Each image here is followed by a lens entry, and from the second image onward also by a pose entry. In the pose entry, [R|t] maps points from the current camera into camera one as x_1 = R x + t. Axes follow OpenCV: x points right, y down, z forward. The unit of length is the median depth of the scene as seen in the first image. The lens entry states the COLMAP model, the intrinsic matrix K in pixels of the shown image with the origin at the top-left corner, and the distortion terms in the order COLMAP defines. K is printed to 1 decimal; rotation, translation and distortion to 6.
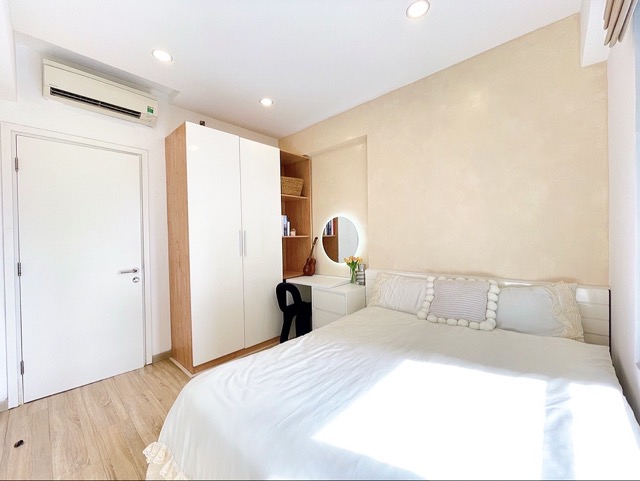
lens RADIAL K [[258.6, 0, 318.2], [0, 258.6, 238.9], [0, 0, 1]] dist [-0.001872, 0.000370]
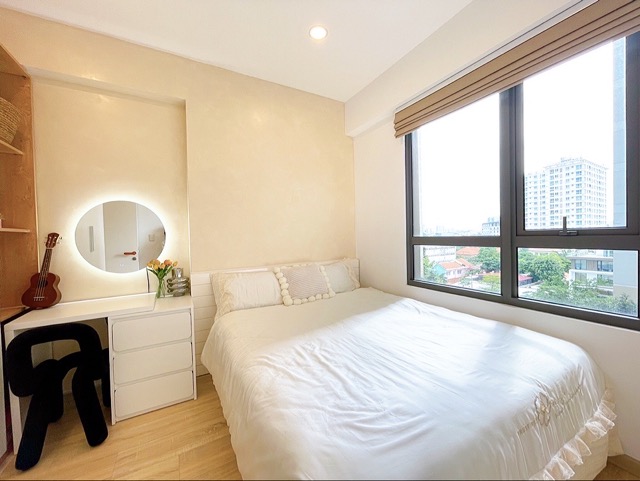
lens RADIAL K [[258.6, 0, 318.3], [0, 258.6, 241.9], [0, 0, 1]] dist [-0.001872, 0.000370]
pose [[0.298842, -0.008848, 0.954262, -0.548445], [0.029838, 0.999555, -0.000076, 0.043467], [-0.953836, 0.028496, 0.298973, 0.504483]]
